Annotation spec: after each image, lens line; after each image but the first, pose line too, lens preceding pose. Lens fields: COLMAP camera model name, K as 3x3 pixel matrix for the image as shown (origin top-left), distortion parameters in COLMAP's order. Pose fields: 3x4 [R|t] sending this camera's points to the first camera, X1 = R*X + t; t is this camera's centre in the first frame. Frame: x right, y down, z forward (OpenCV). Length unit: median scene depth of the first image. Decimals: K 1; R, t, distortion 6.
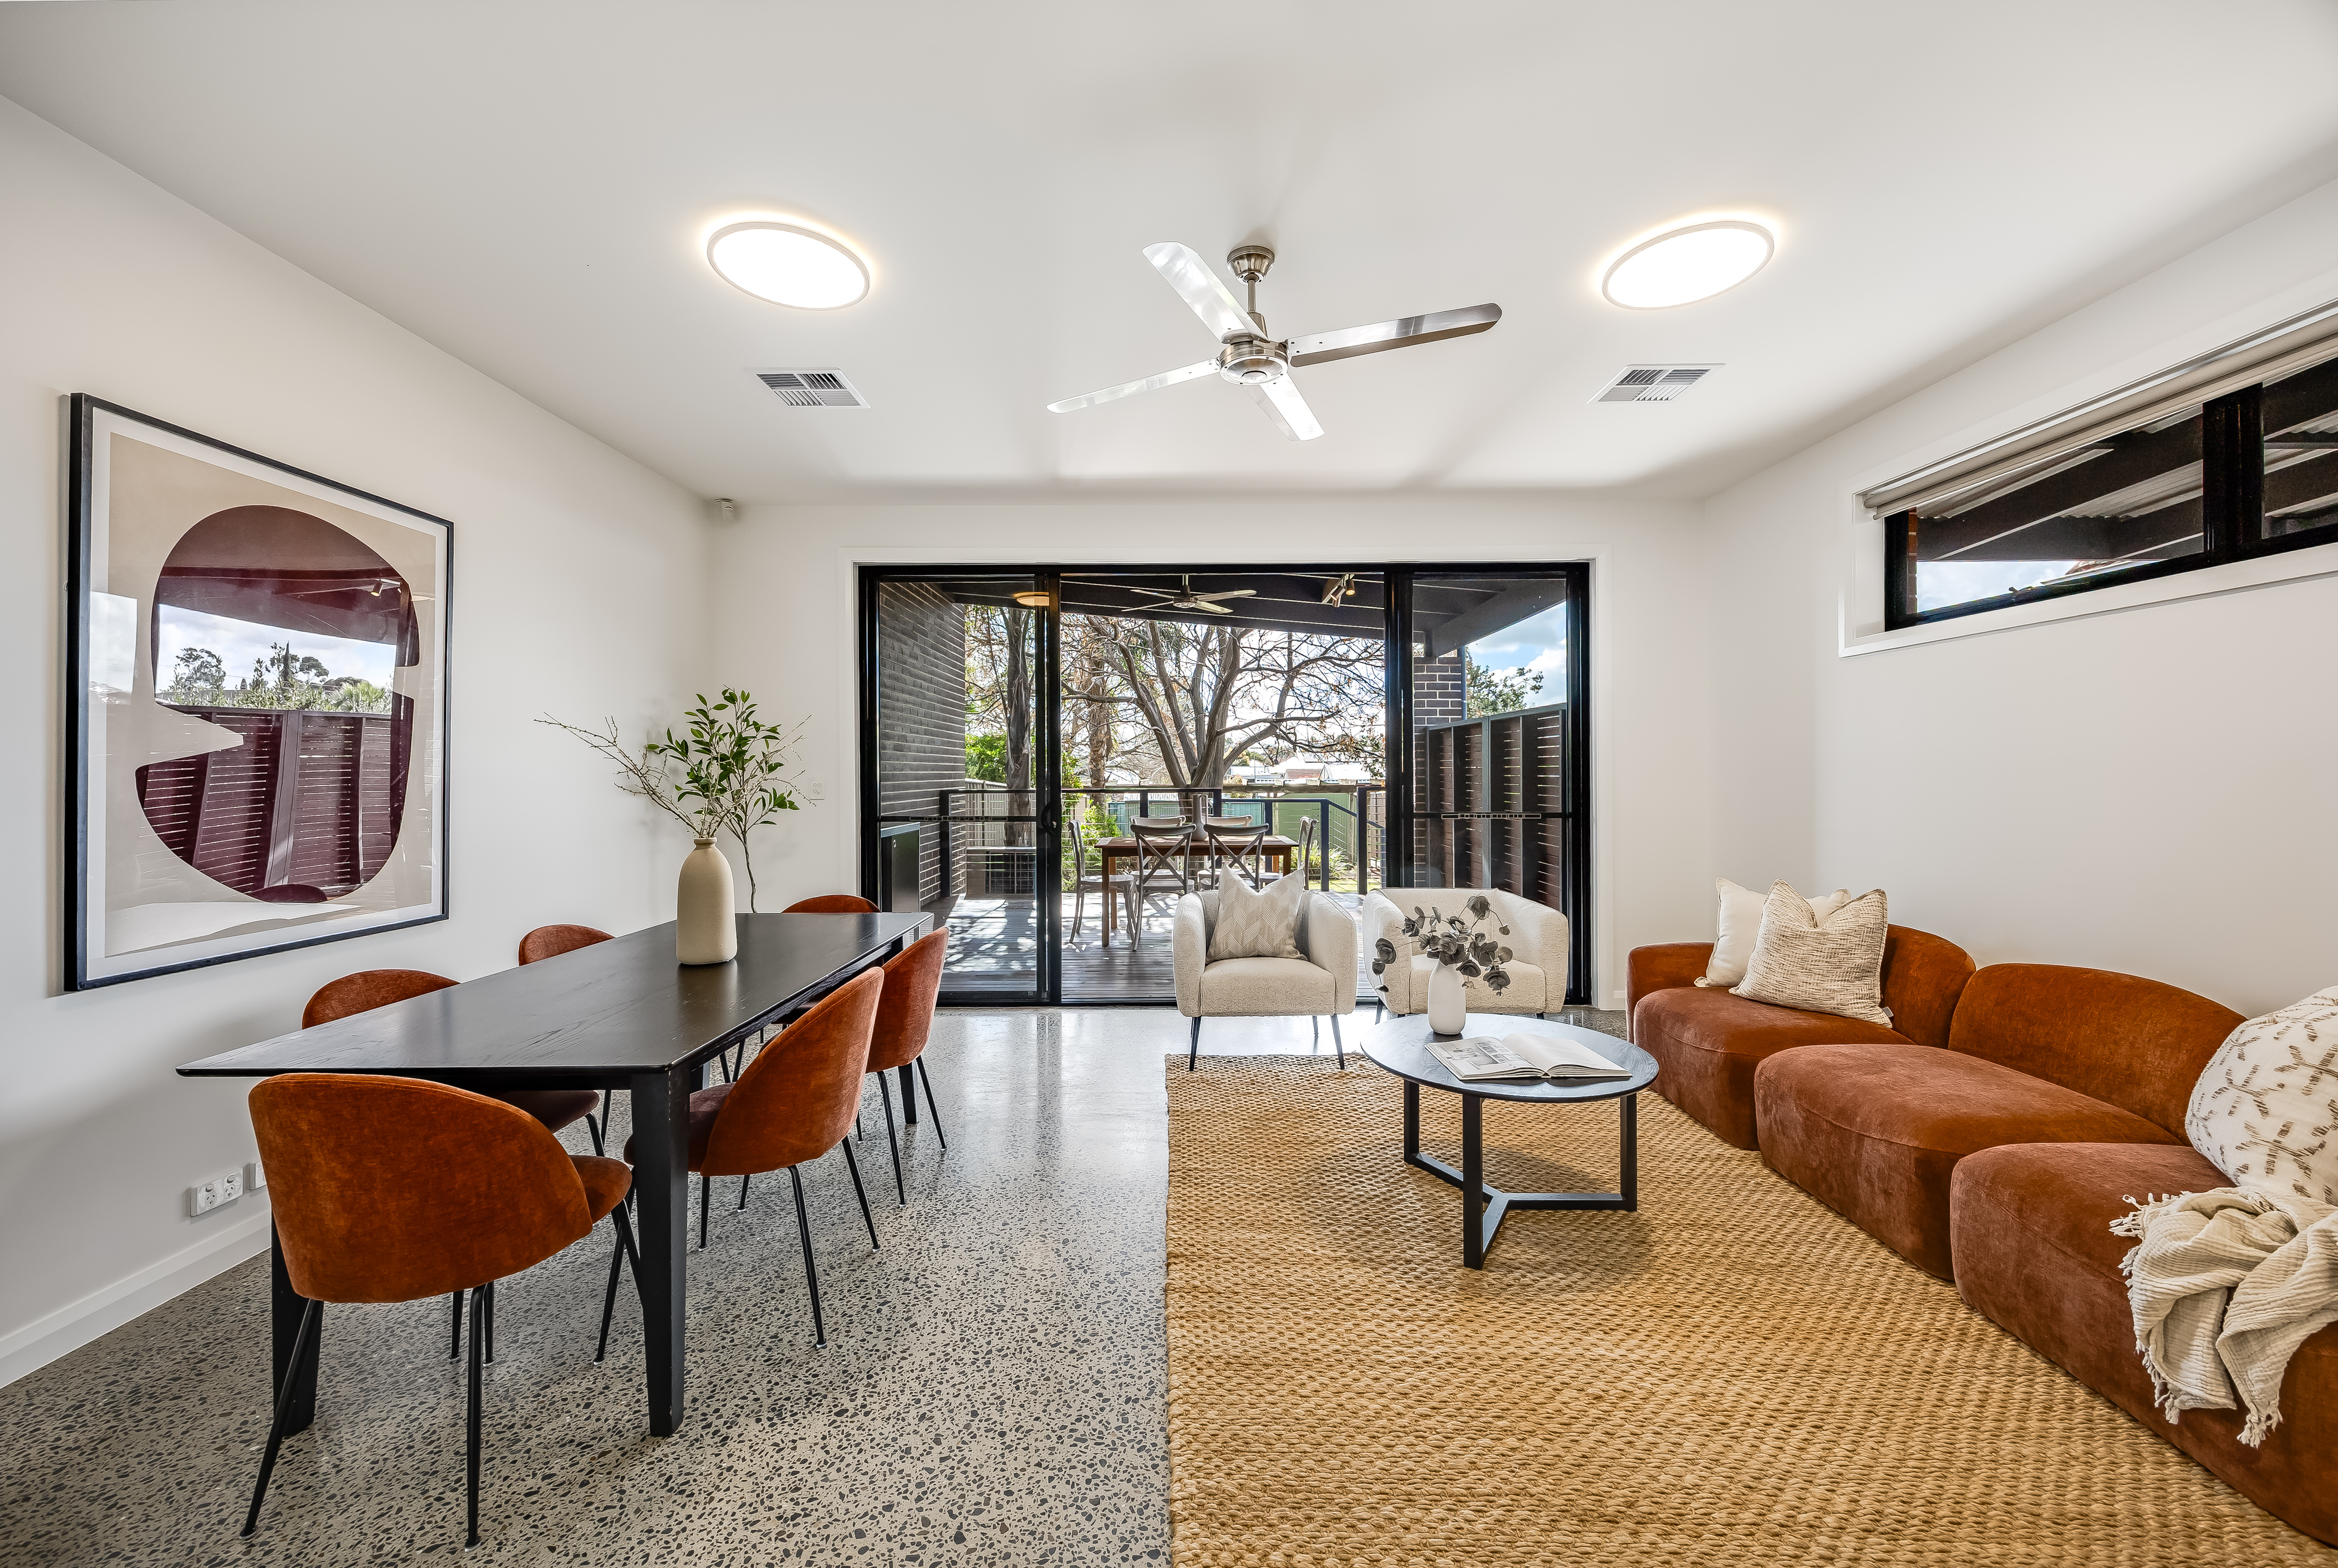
lens RADIAL K [[901.2, 0, 1173.5], [0, 901.2, 770.4], [0, 0, 1]] dist [-0.000774, 0.000157]
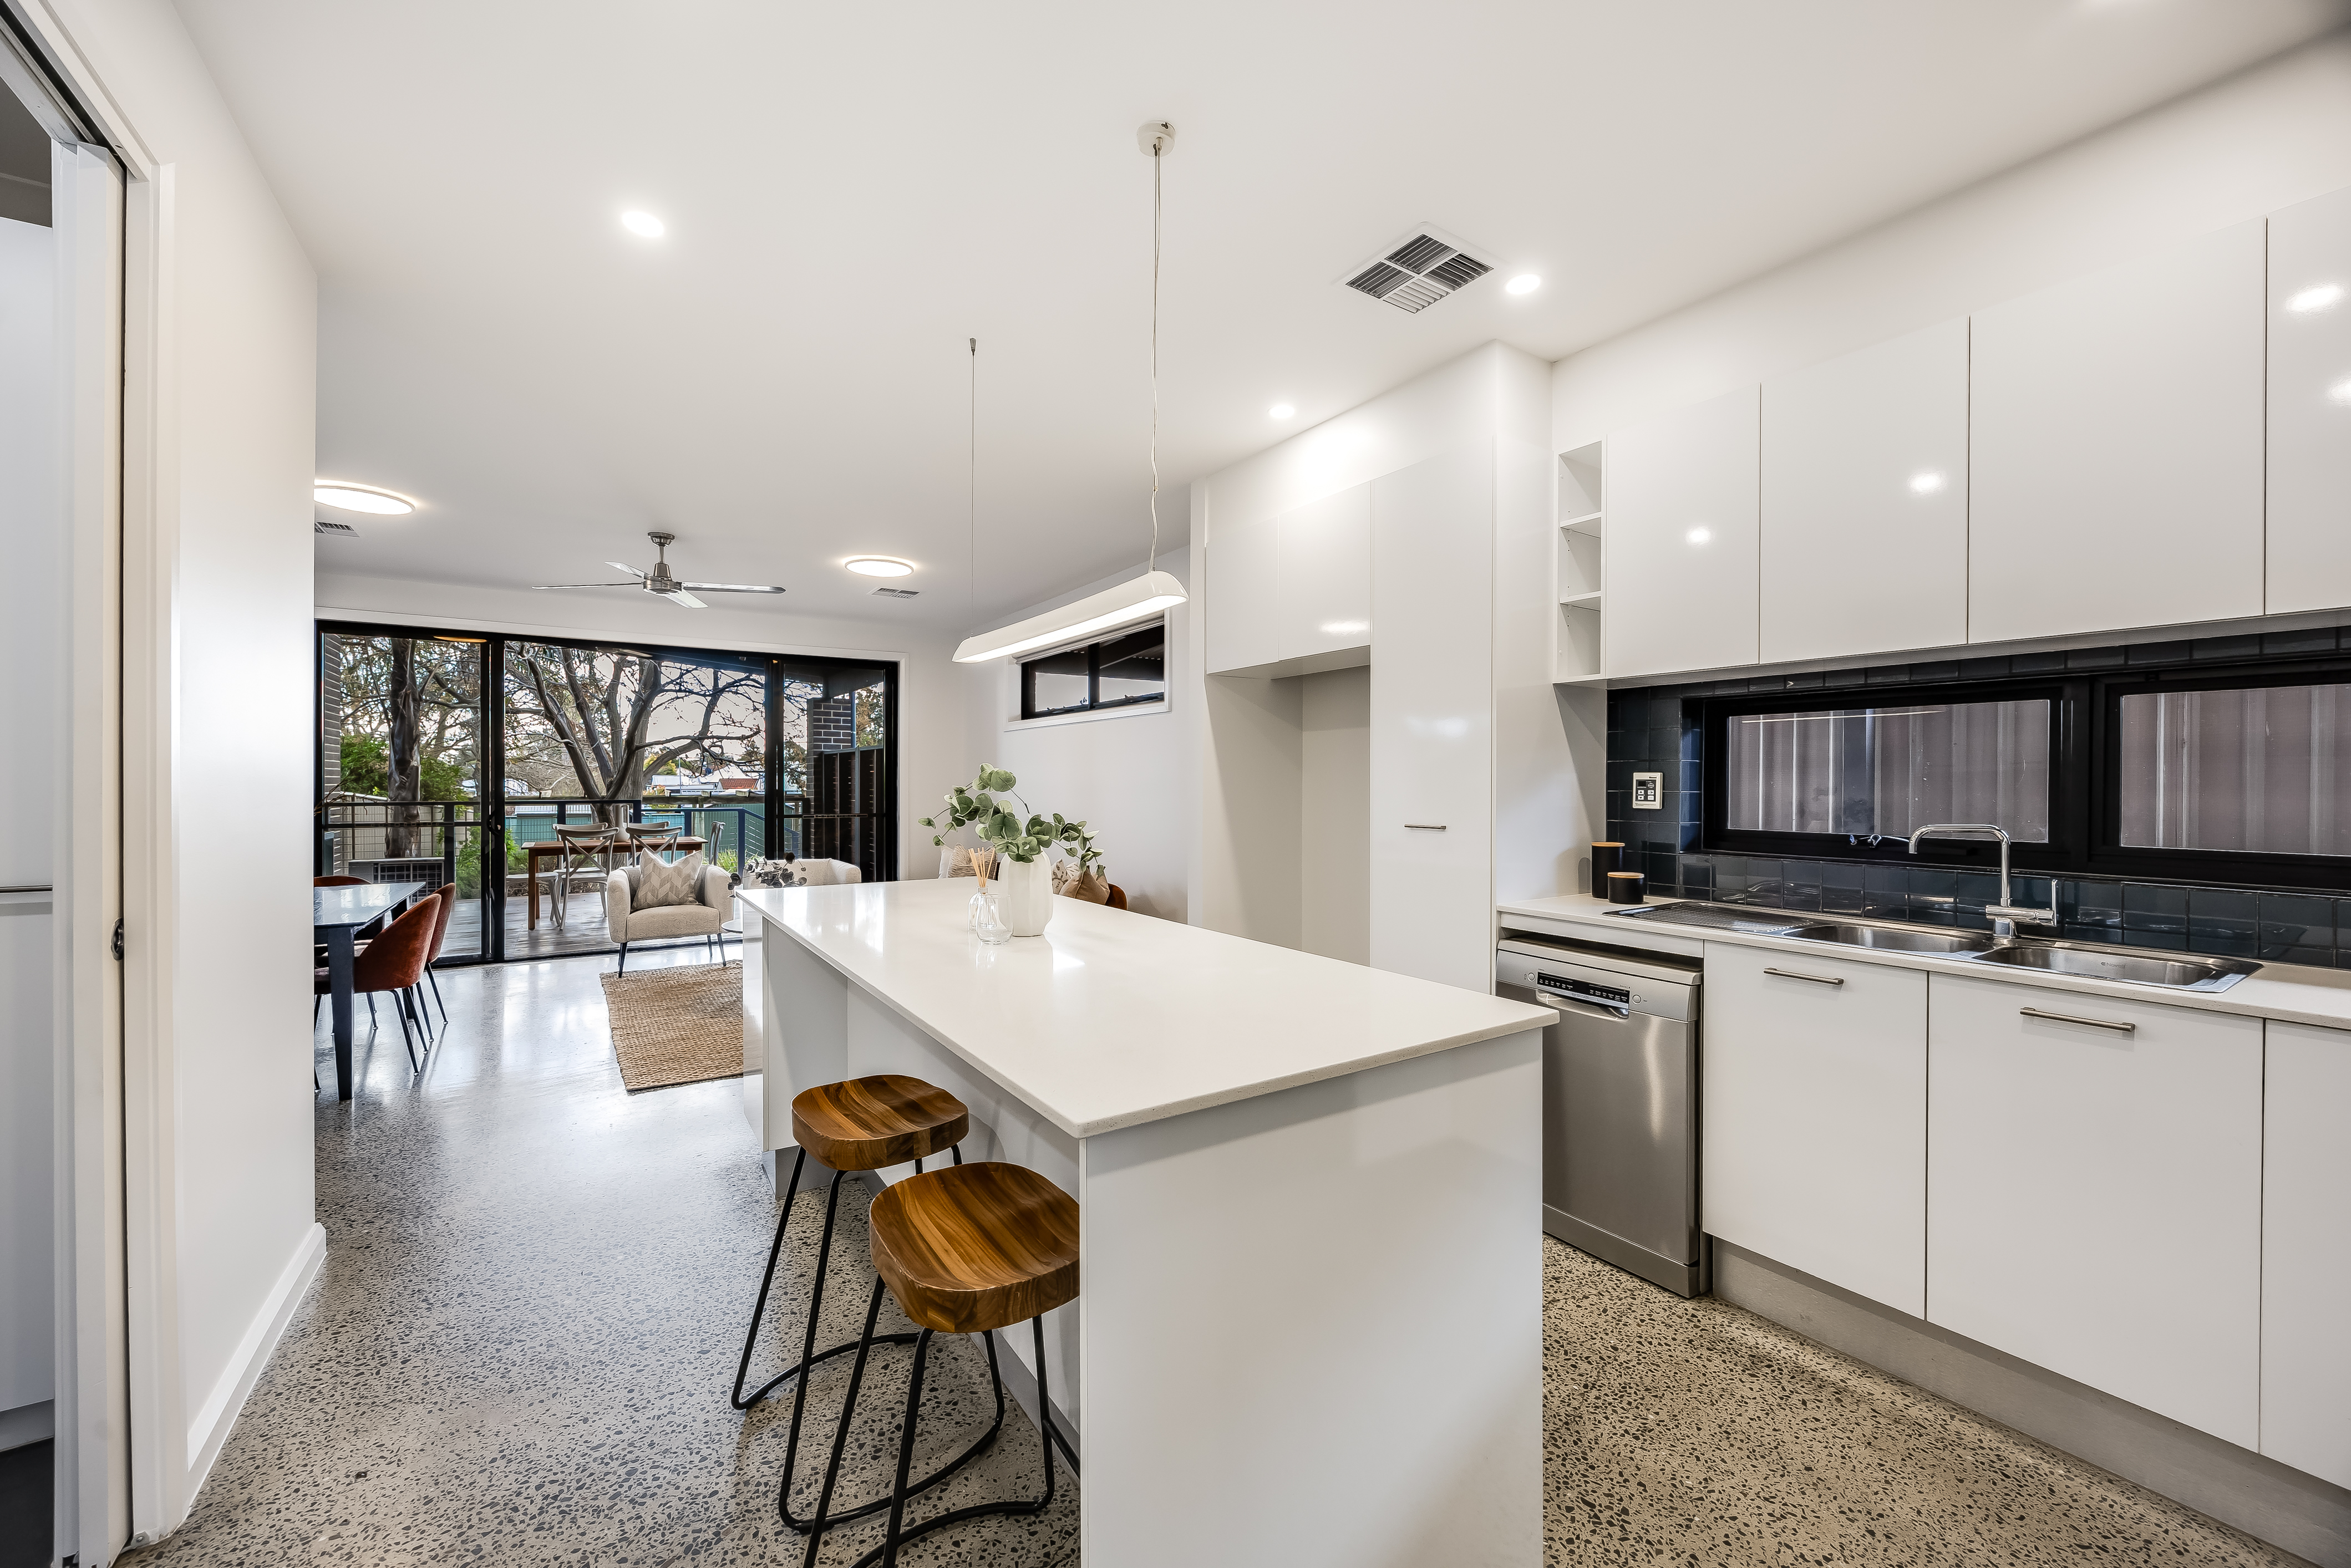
lens RADIAL K [[902.1, 0, 1175.5], [0, 902.1, 784.0], [0, 0, 1]] dist [-0.012894, 0.000109]
pose [[0.830462, 0.003149, 0.557066, -0.044708], [-0.005123, 0.999985, 0.001984, -0.014222], [-0.557051, -0.004502, 0.830466, -0.776266]]
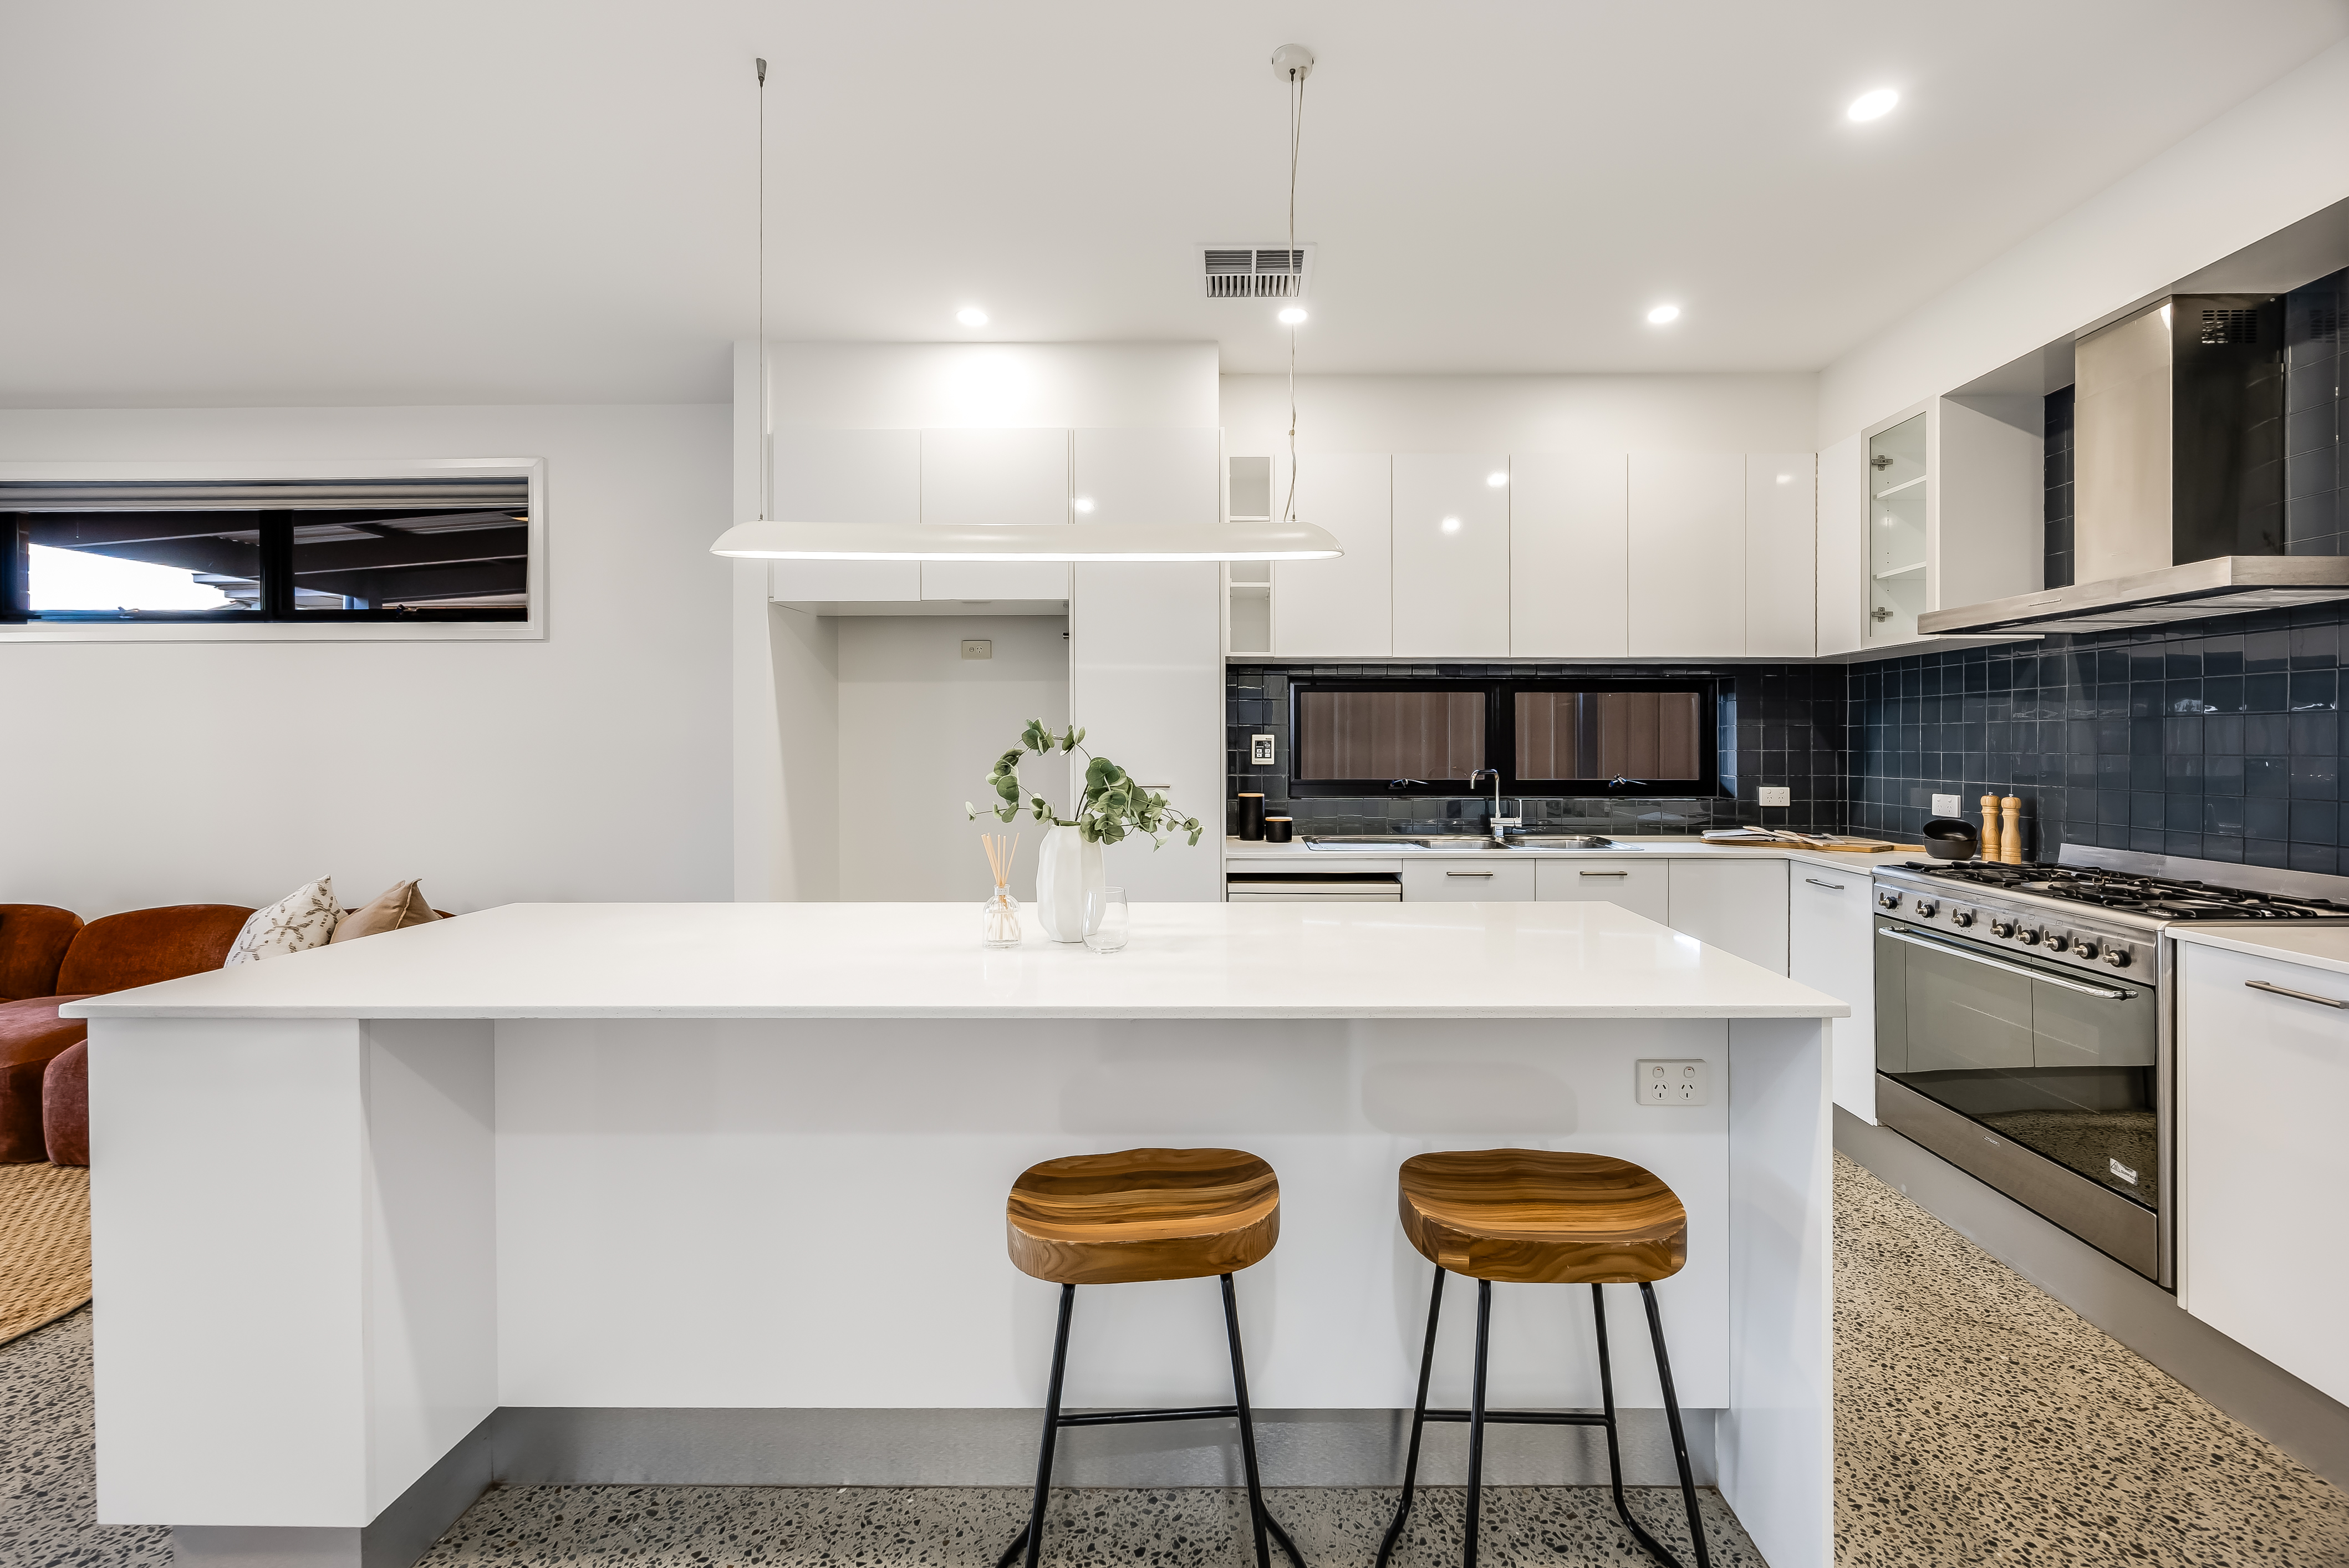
lens RADIAL K [[955.8, 0, 1238.0], [0, 955.8, 746.3], [0, 0, 1]] dist [-0.000731, -0.003233]
pose [[-0.006799, 0.001441, 0.999976, -0.258753], [-0.001388, 0.999998, -0.001451, -0.011169], [-0.999976, -0.001398, -0.006797, -0.360489]]
